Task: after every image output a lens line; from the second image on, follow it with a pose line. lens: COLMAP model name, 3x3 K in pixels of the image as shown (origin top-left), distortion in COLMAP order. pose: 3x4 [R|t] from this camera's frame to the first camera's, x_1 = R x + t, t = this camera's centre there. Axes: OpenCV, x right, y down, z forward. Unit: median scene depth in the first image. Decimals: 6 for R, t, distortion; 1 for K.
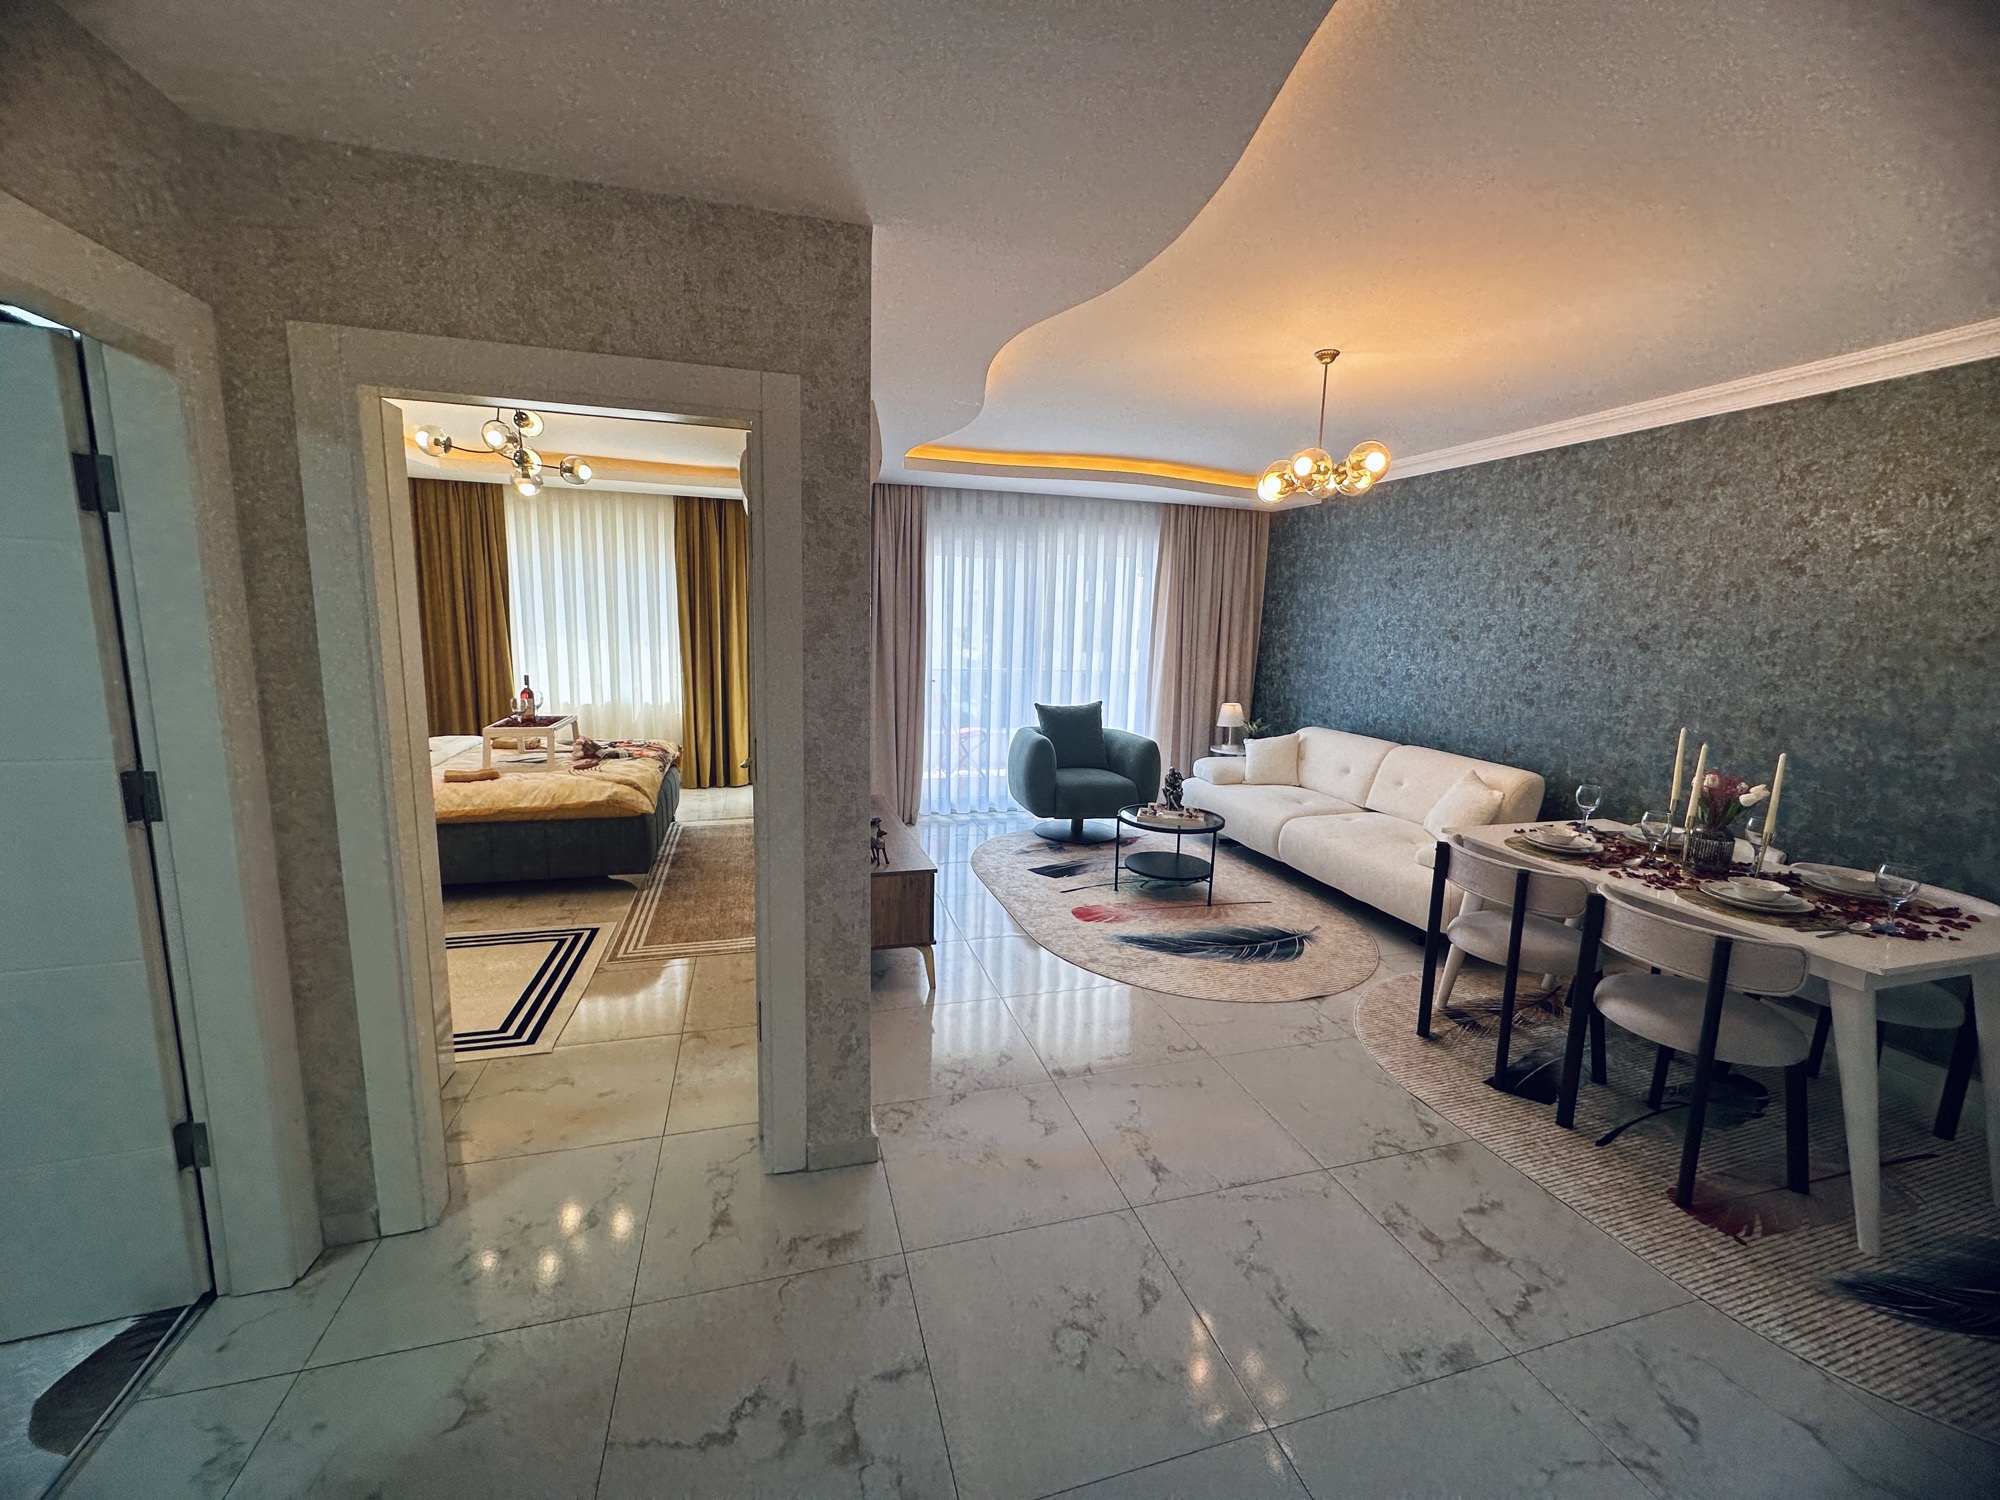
lens RADIAL K [[798.5, 0, 1000.5], [0, 798.5, 747.5], [0, 0, 1]] dist [-0.004370, 0.000834]
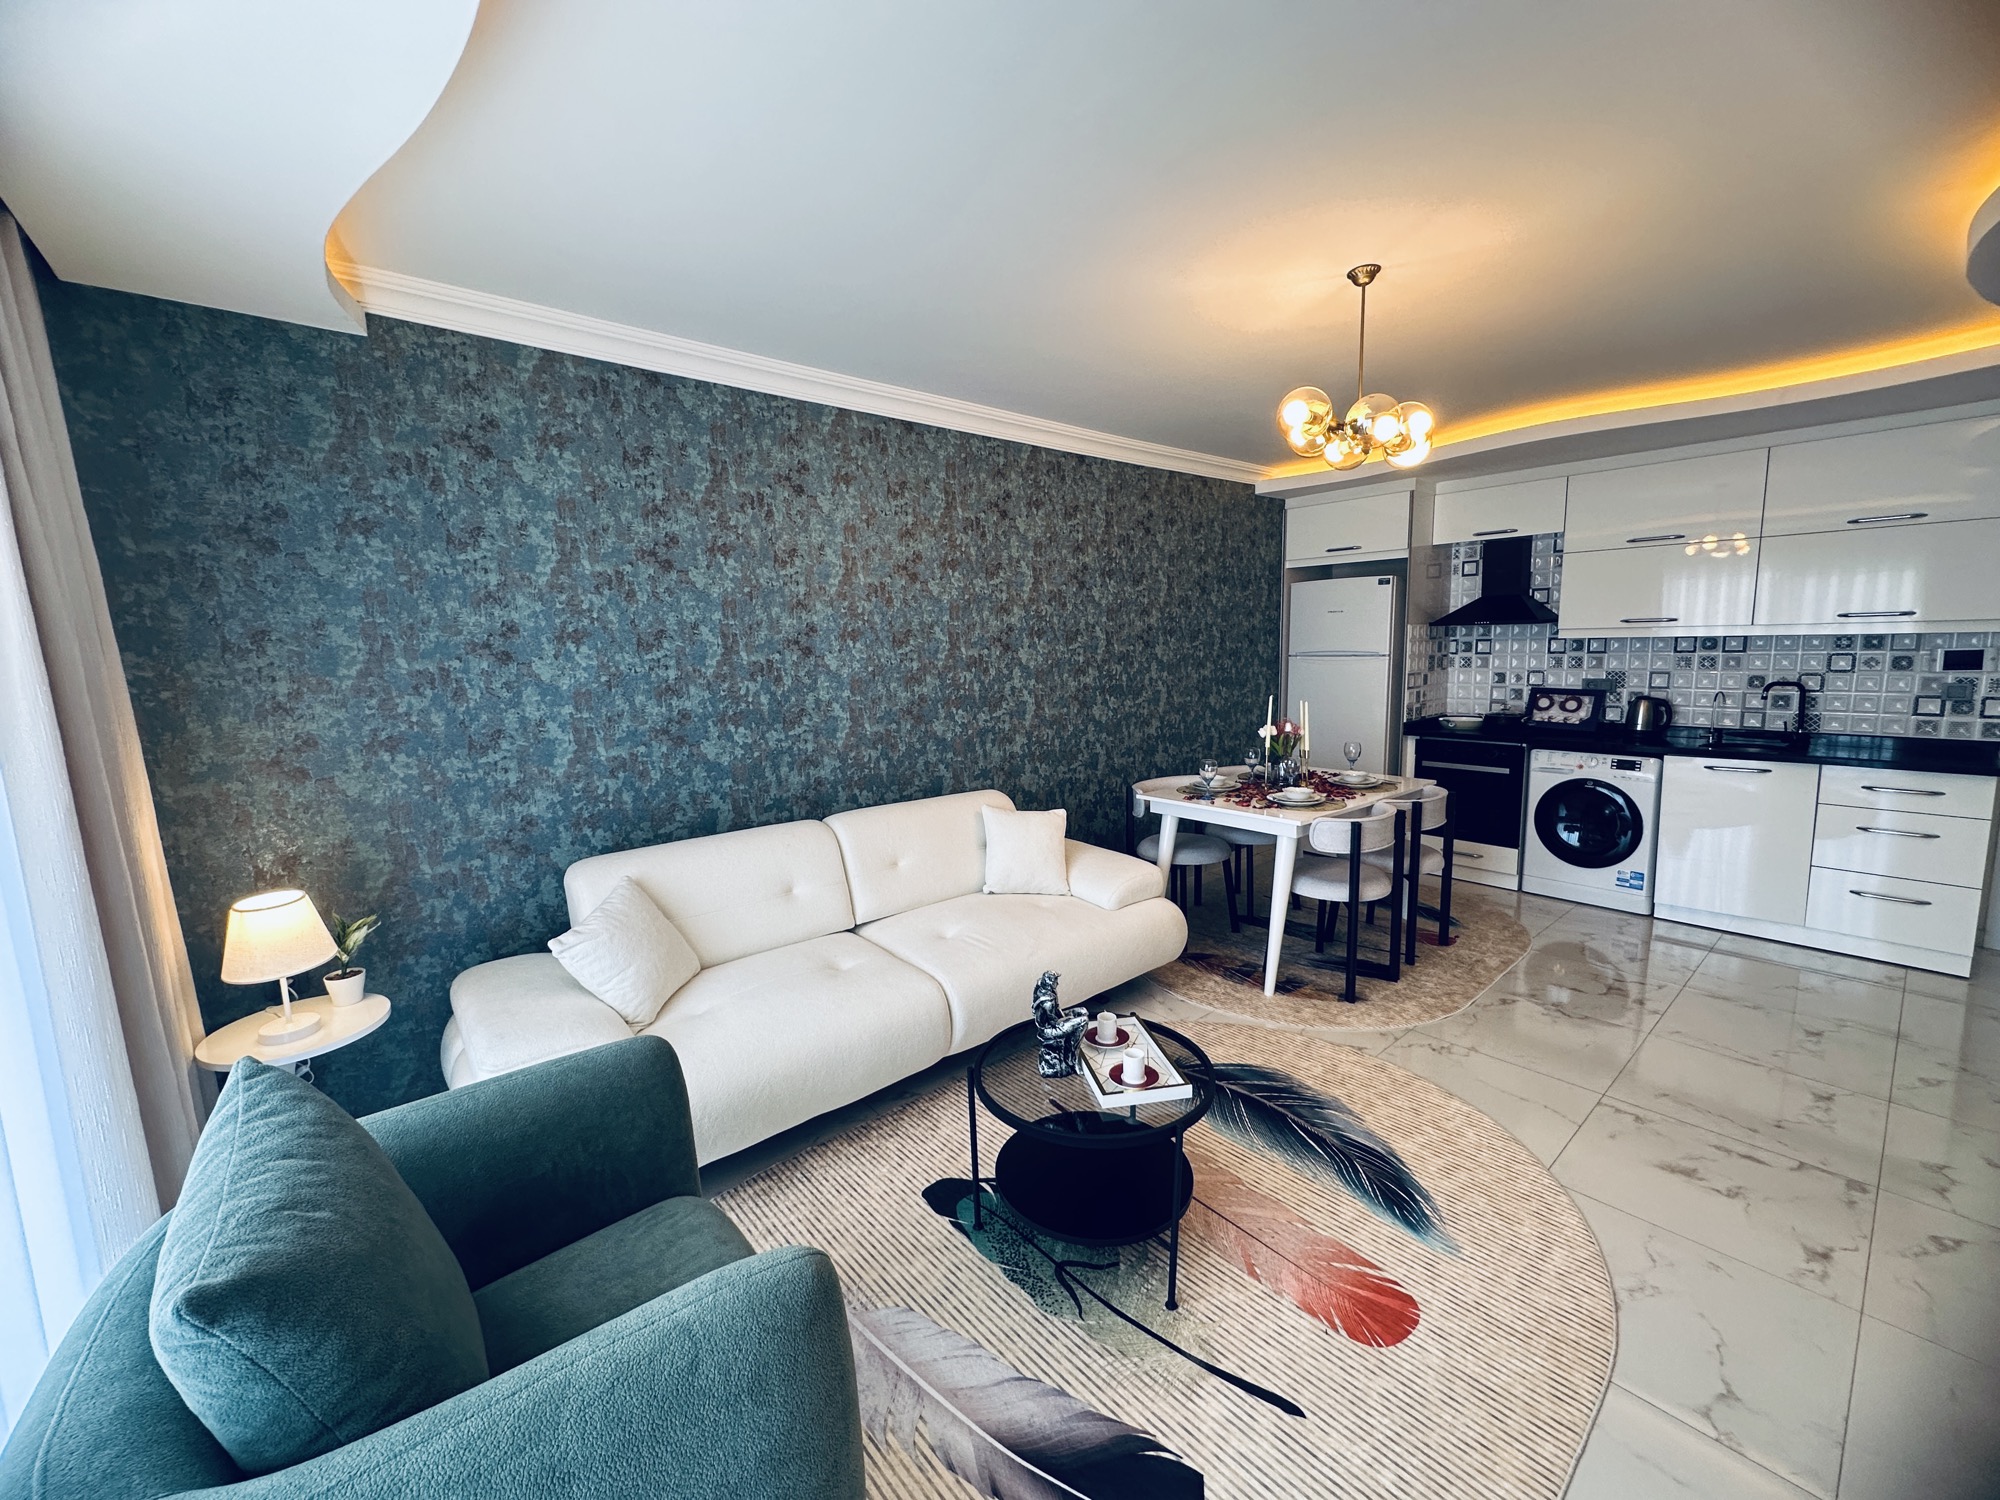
lens RADIAL K [[798.5, 0, 1000.5], [0, 798.5, 747.5], [0, 0, 1]] dist [-0.004370, 0.000834]
pose [[-0.404925, -0.137985, 0.903878, -0.167485], [0.155930, 0.963645, 0.216964, -0.223352], [-0.900956, 0.228796, -0.368688, 1.387613]]
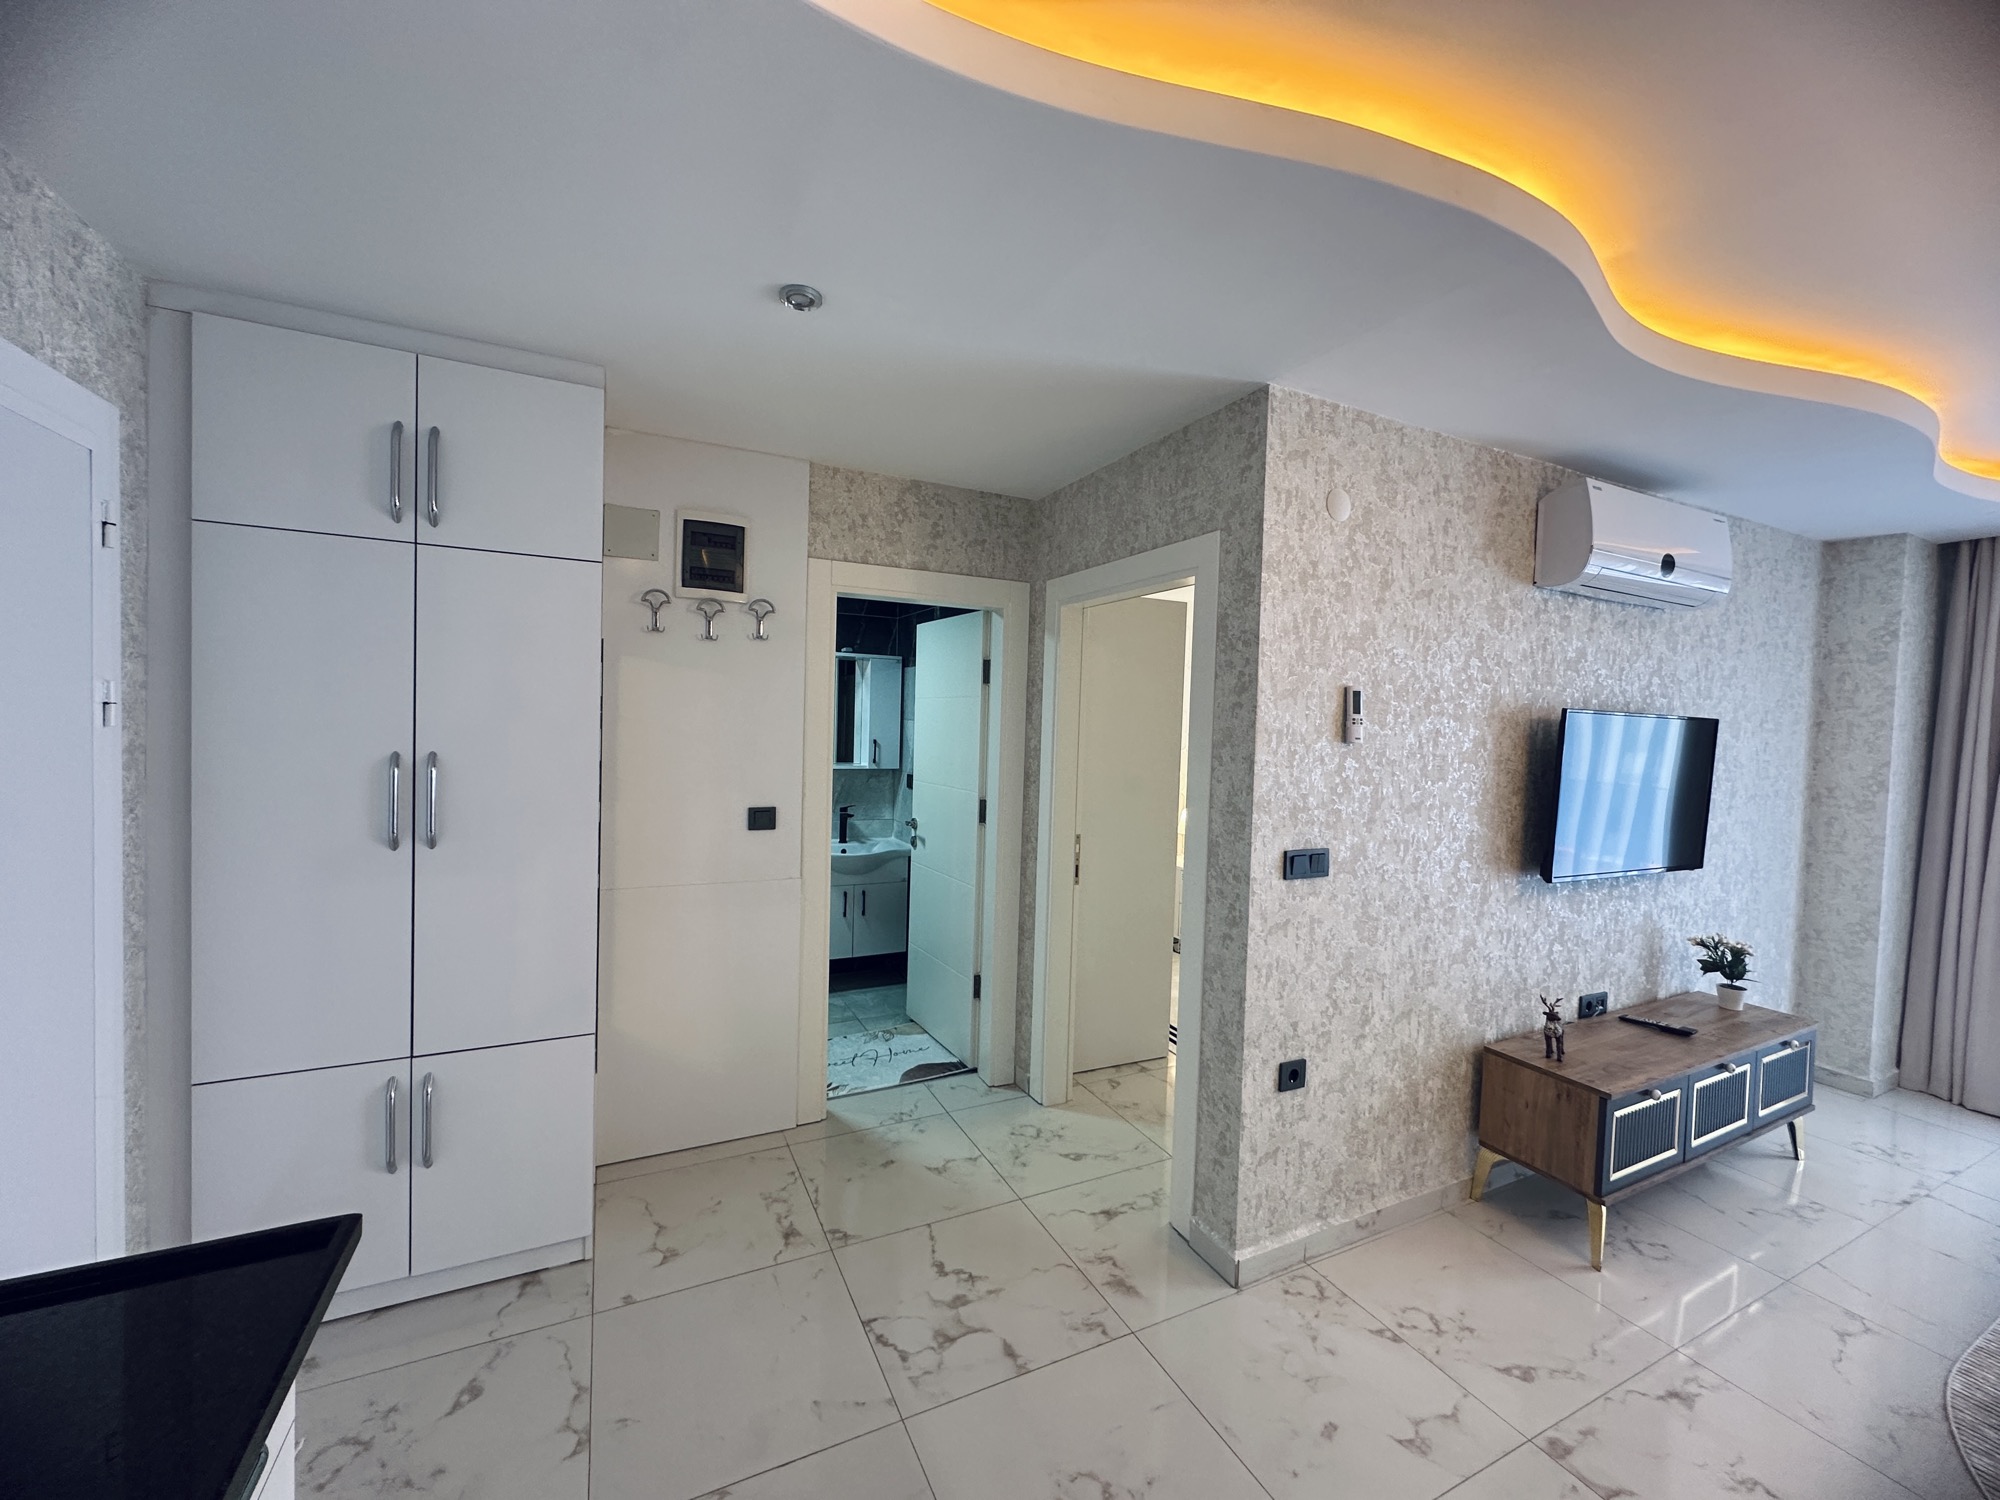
lens RADIAL K [[798.5, 0, 1000.5], [0, 798.5, 747.5], [0, 0, 1]] dist [-0.004370, 0.000834]
pose [[0.169933, 0.007955, -0.985423, 0.432560], [-0.180670, 0.983270, -0.023218, -0.027562], [0.968752, 0.181982, 0.168527, 0.263297]]
